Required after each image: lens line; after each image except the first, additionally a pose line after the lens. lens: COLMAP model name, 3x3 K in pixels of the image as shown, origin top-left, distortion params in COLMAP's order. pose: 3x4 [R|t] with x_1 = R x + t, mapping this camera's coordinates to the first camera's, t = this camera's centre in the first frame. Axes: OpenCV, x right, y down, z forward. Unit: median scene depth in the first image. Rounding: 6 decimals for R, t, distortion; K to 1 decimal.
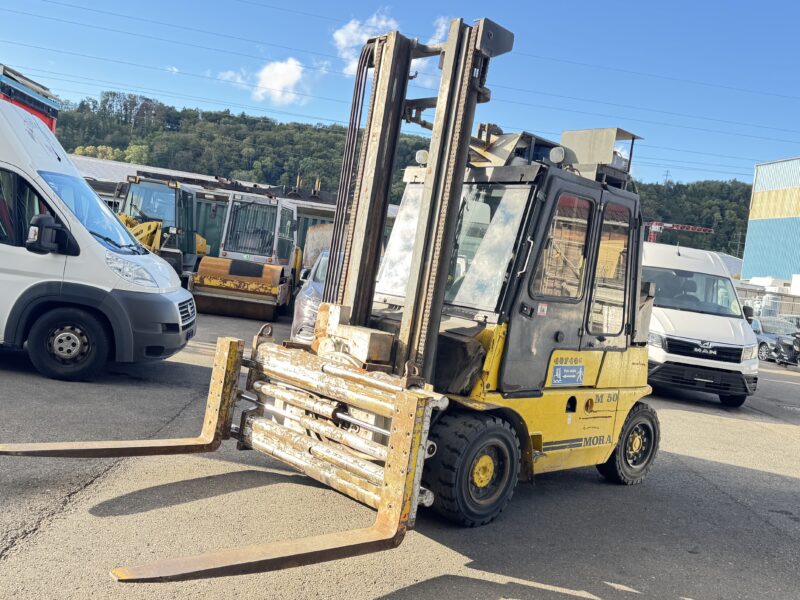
lens RADIAL K [[787.2, 0, 400.0], [0, 787.2, 300.0], [0, 0, 1]] dist [0.241886, -0.514253]
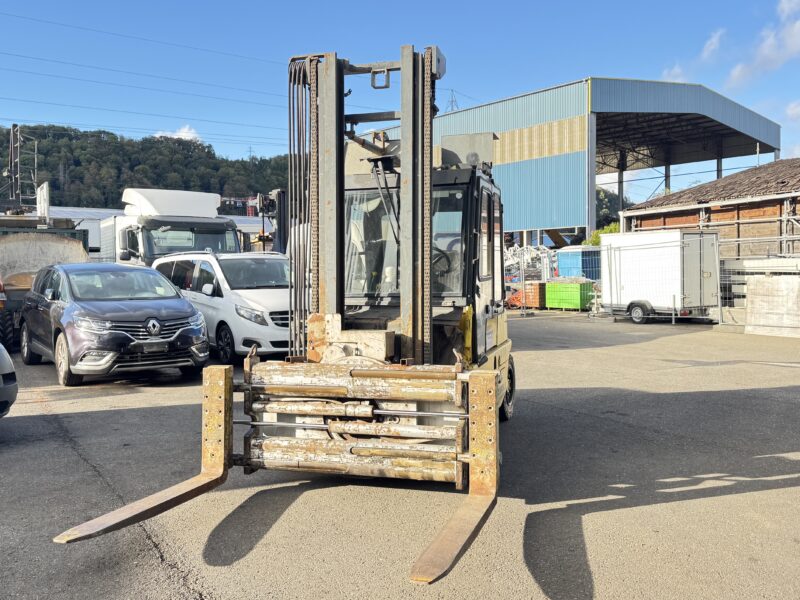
lens RADIAL K [[787.2, 0, 400.0], [0, 787.2, 300.0], [0, 0, 1]] dist [0.241886, -0.514253]
pose [[0.838632, -0.155246, 0.522106, -0.575182], [0.140677, 0.987736, 0.067737, -0.072709], [-0.526219, 0.016642, 0.850186, 0.056514]]
